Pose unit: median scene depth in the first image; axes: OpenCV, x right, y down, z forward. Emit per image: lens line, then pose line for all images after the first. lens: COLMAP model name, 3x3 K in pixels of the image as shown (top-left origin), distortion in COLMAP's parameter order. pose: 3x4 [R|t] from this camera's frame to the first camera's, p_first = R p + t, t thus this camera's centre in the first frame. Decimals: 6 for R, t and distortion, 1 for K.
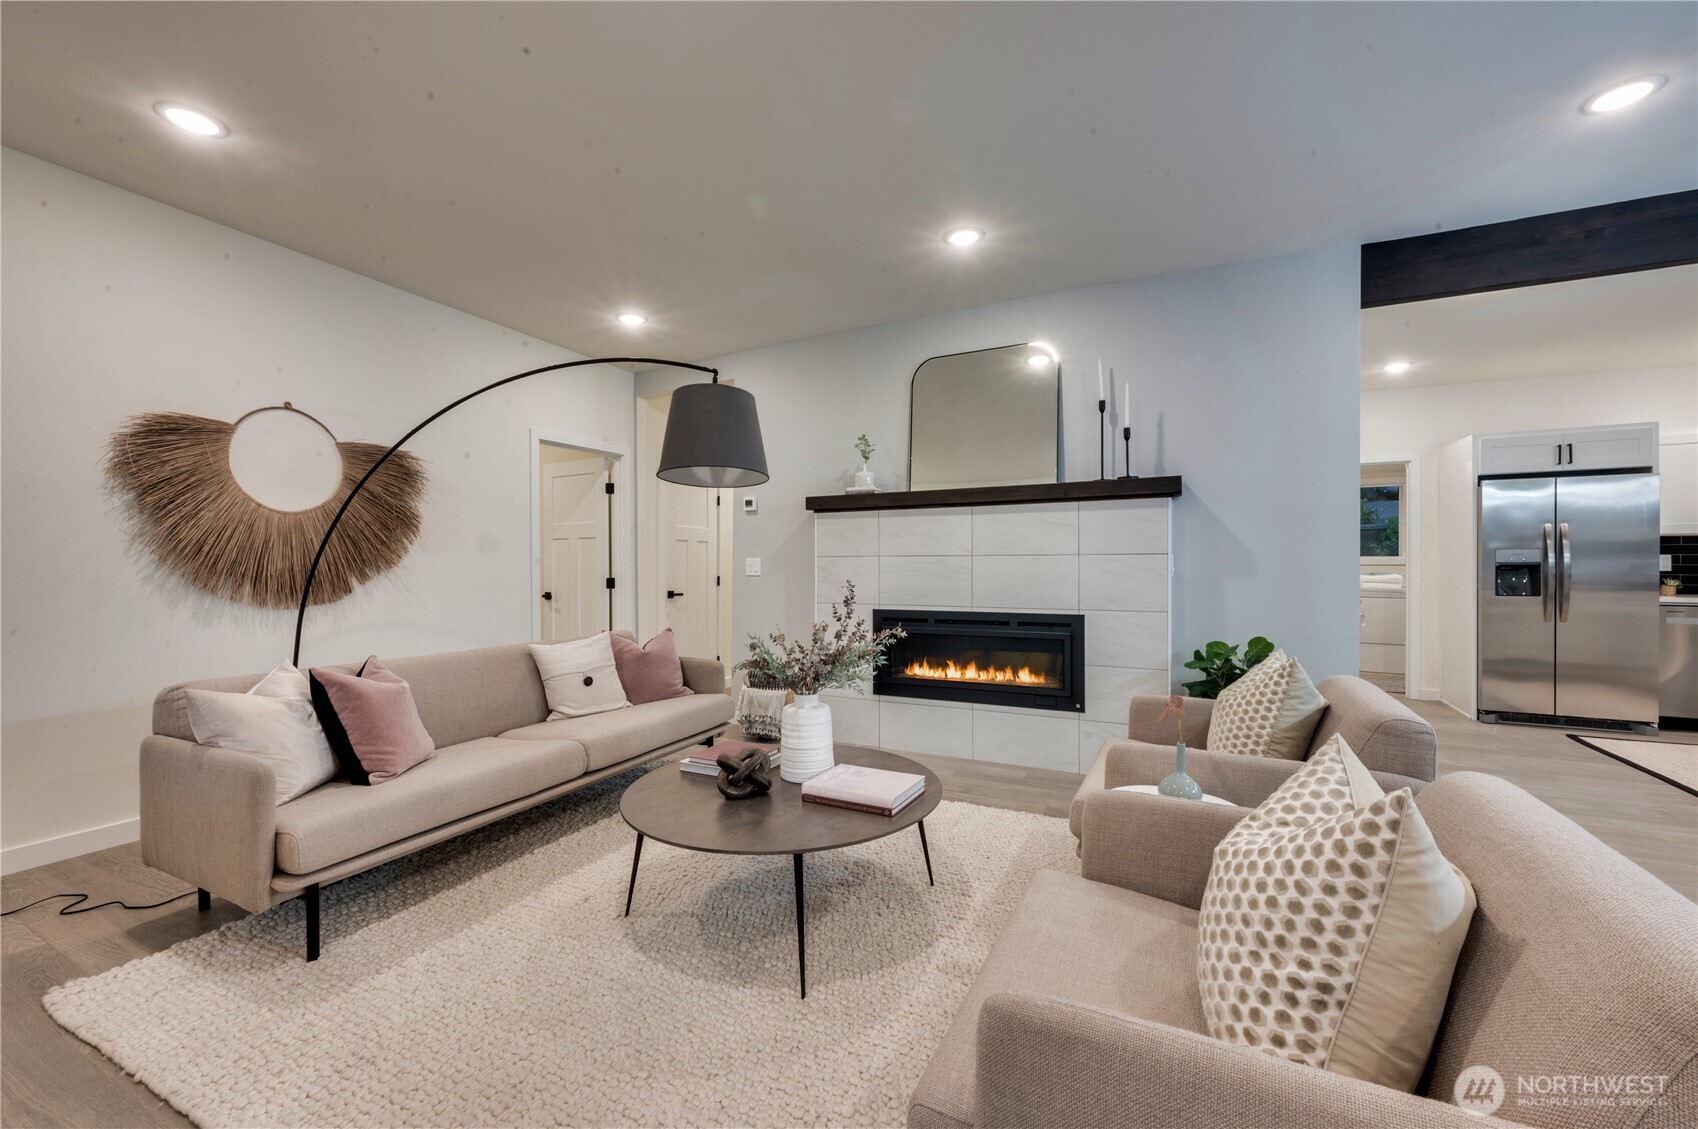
lens RADIAL K [[678.6, 0, 853.9], [0, 678.6, 562.2], [0, 0, 1]] dist [0.001581, 0.000516]
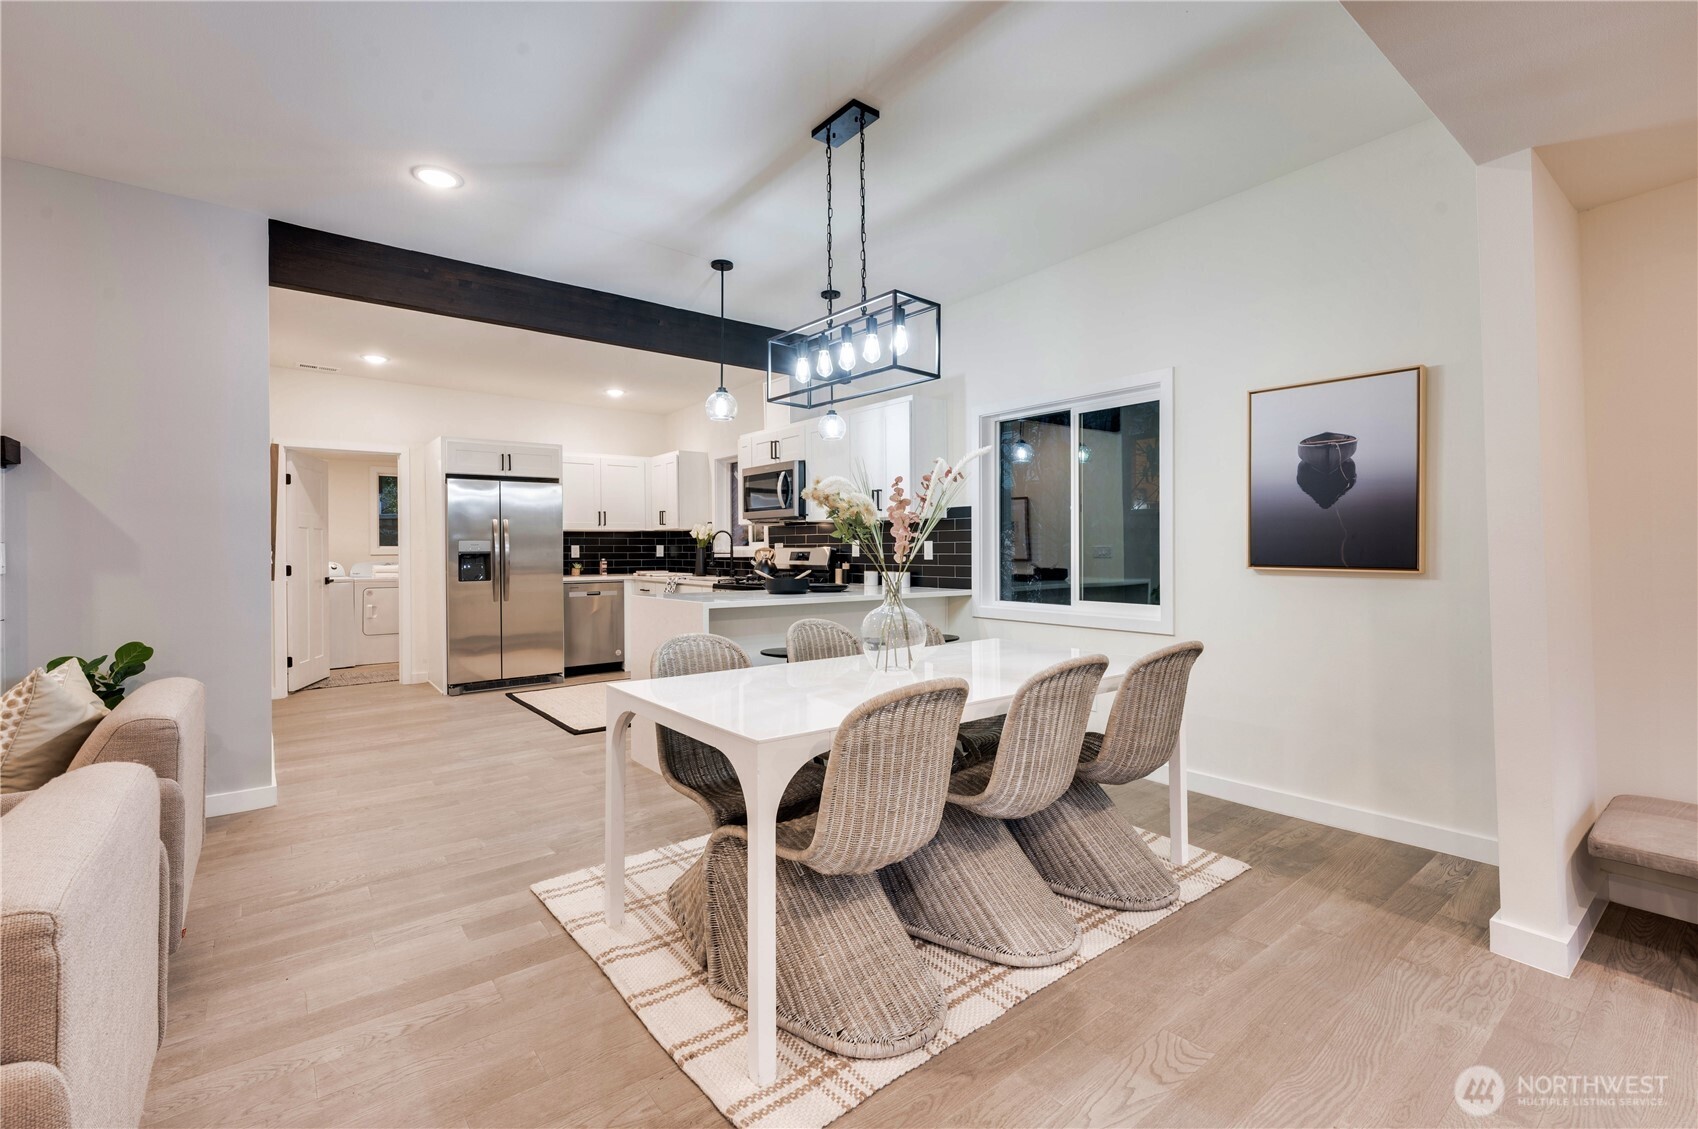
lens RADIAL K [[745.5, 0, 860.8], [0, 745.5, 548.5], [0, 0, 1]] dist [-0.004867, -0.000648]
pose [[0.403846, -0.000974, 0.914826, 0.086814], [0.005359, 0.999985, -0.001301, -0.000124], [-0.914811, 0.005428, 0.403846, -0.112188]]
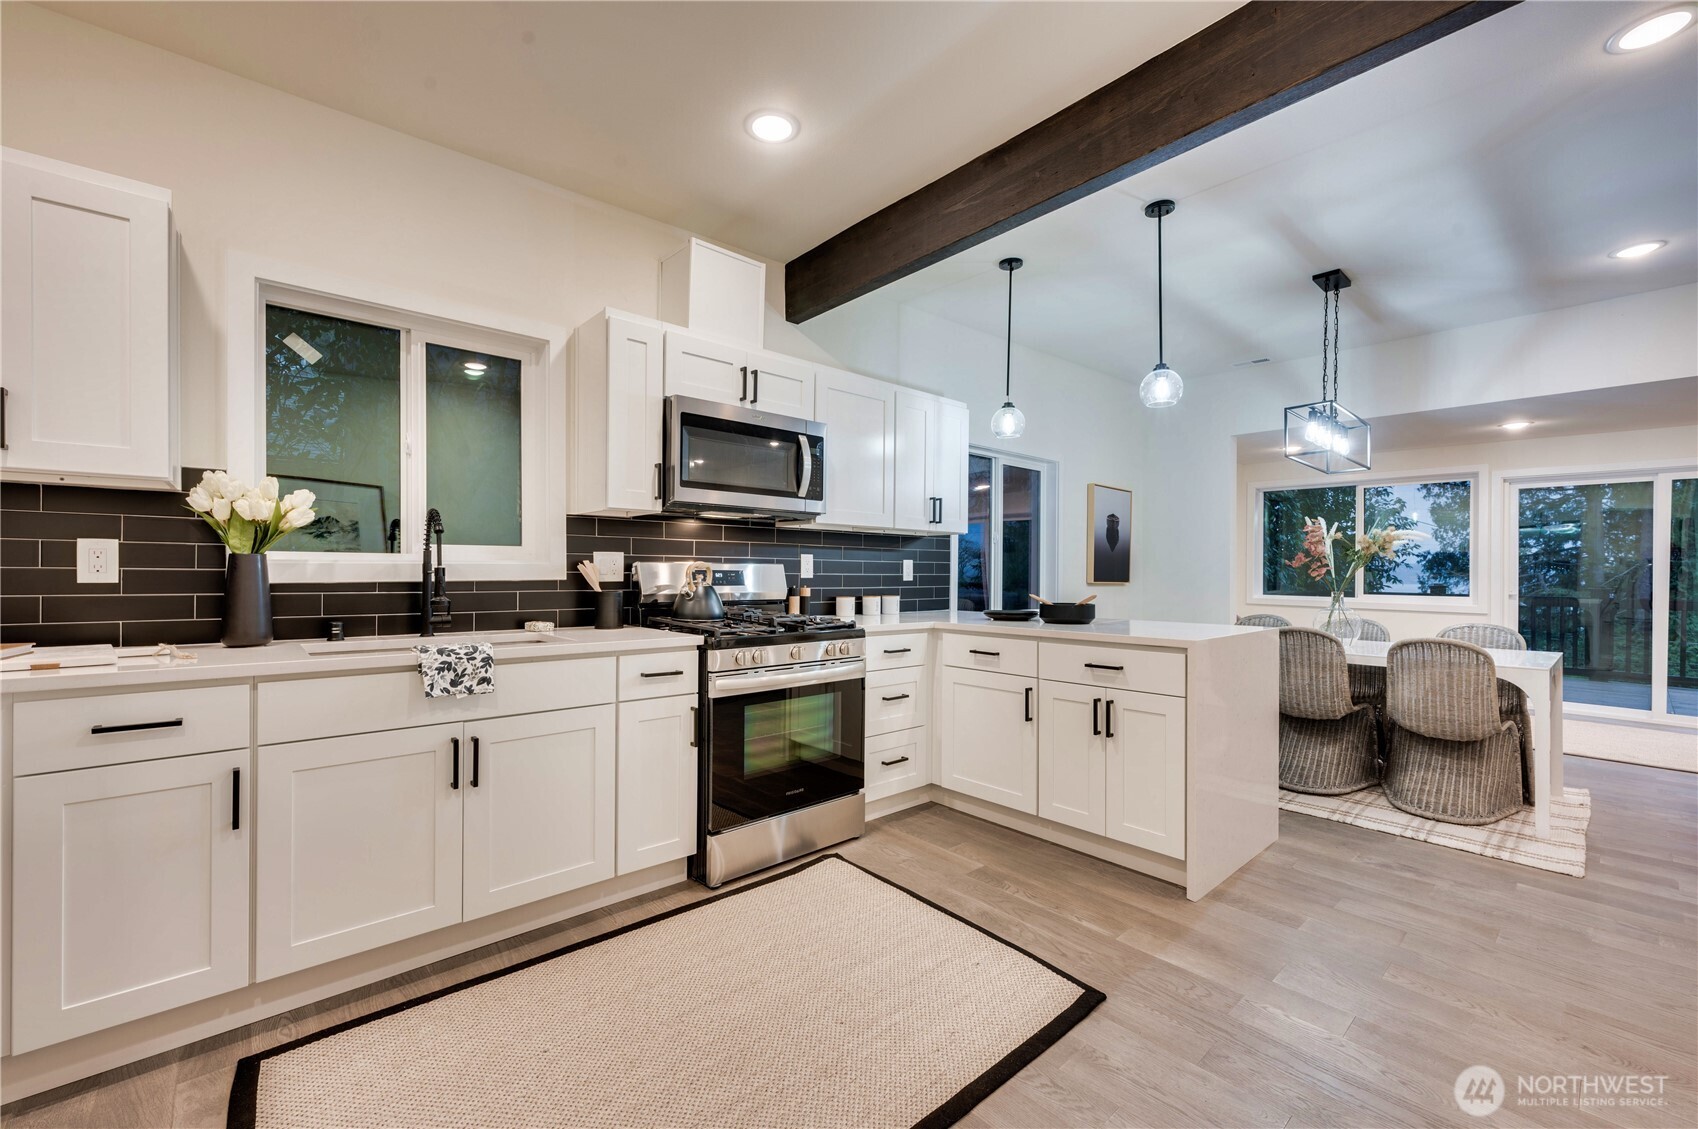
lens RADIAL K [[678.6, 0, 860.1], [0, 678.6, 575.4], [0, 0, 1]] dist [0.001581, 0.000516]
pose [[-0.932513, -0.009909, 0.361000, 0.914479], [-0.007727, 0.999942, 0.007487, 0.002478], [-0.361053, 0.004192, -0.932536, 1.175258]]
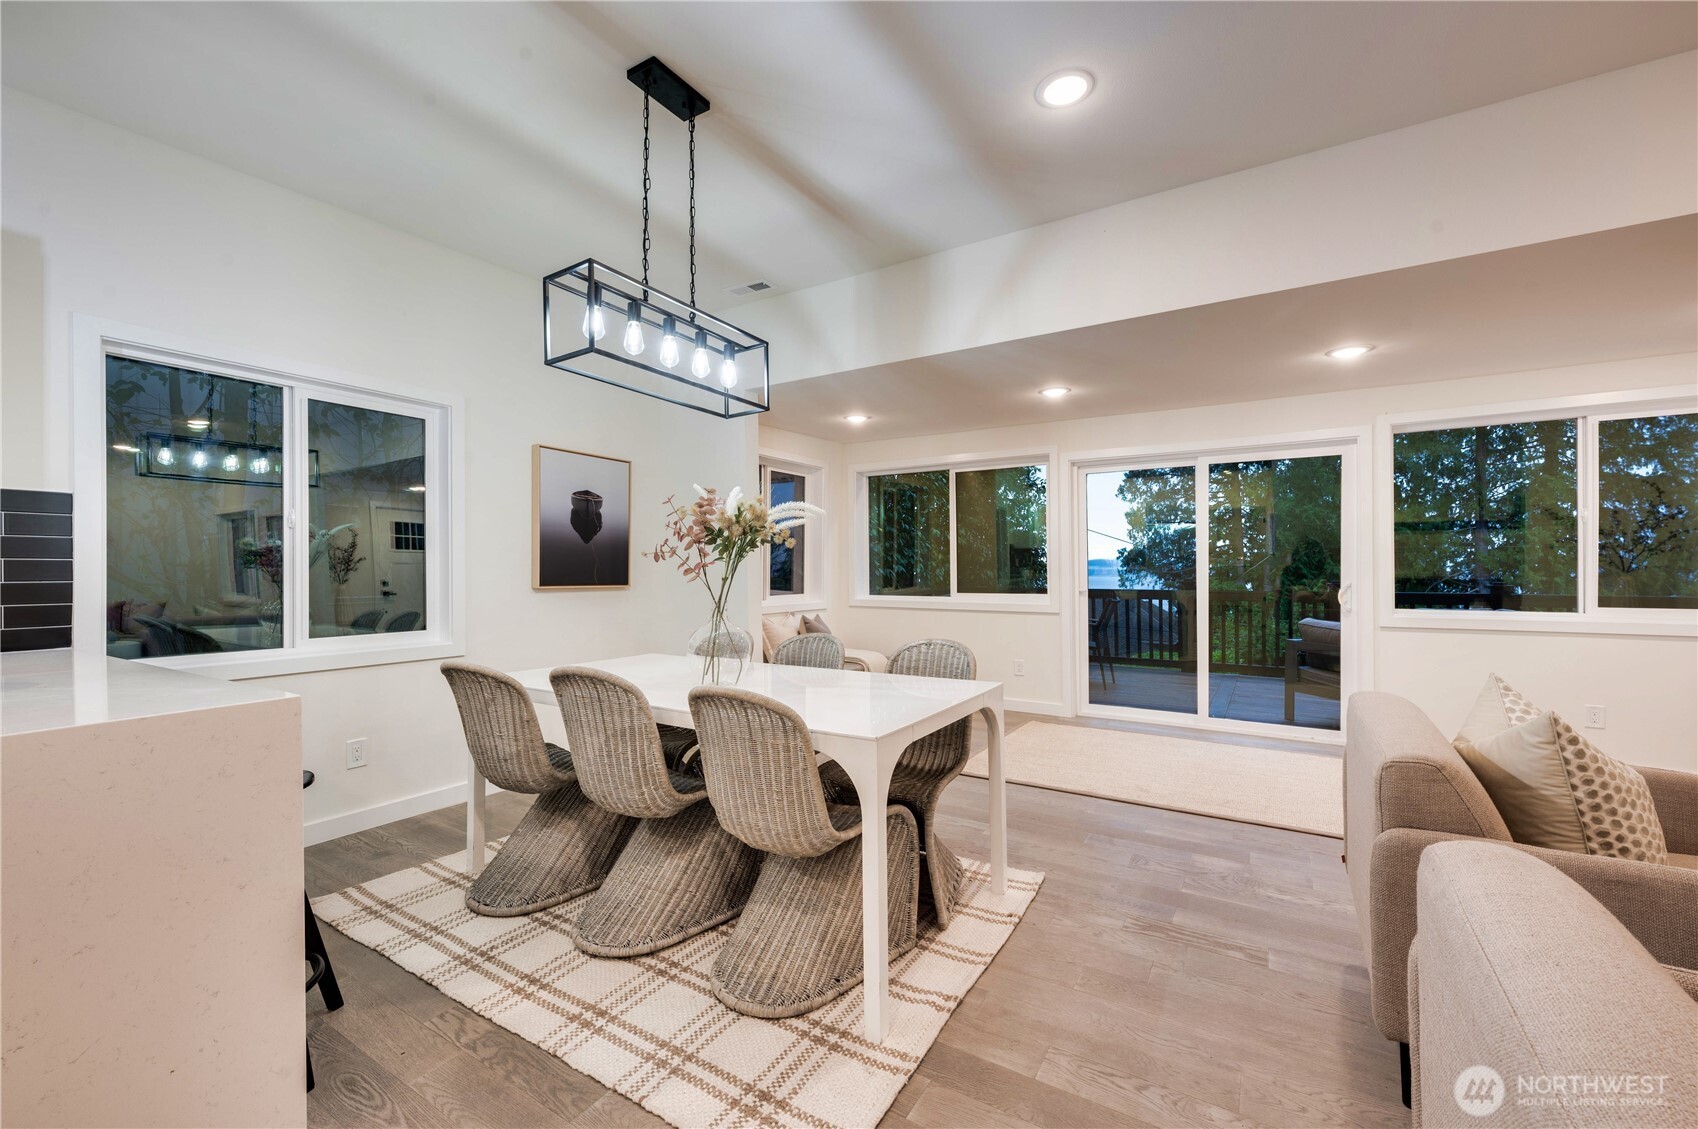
lens RADIAL K [[678.6, 0, 841.8], [0, 678.6, 569.1], [0, 0, 1]] dist [0.001581, 0.000516]
pose [[-0.996303, 0.006010, 0.085695, 0.495109], [0.005780, 0.999979, -0.002938, 0.002699], [-0.085711, -0.002431, -0.996317, 0.664897]]
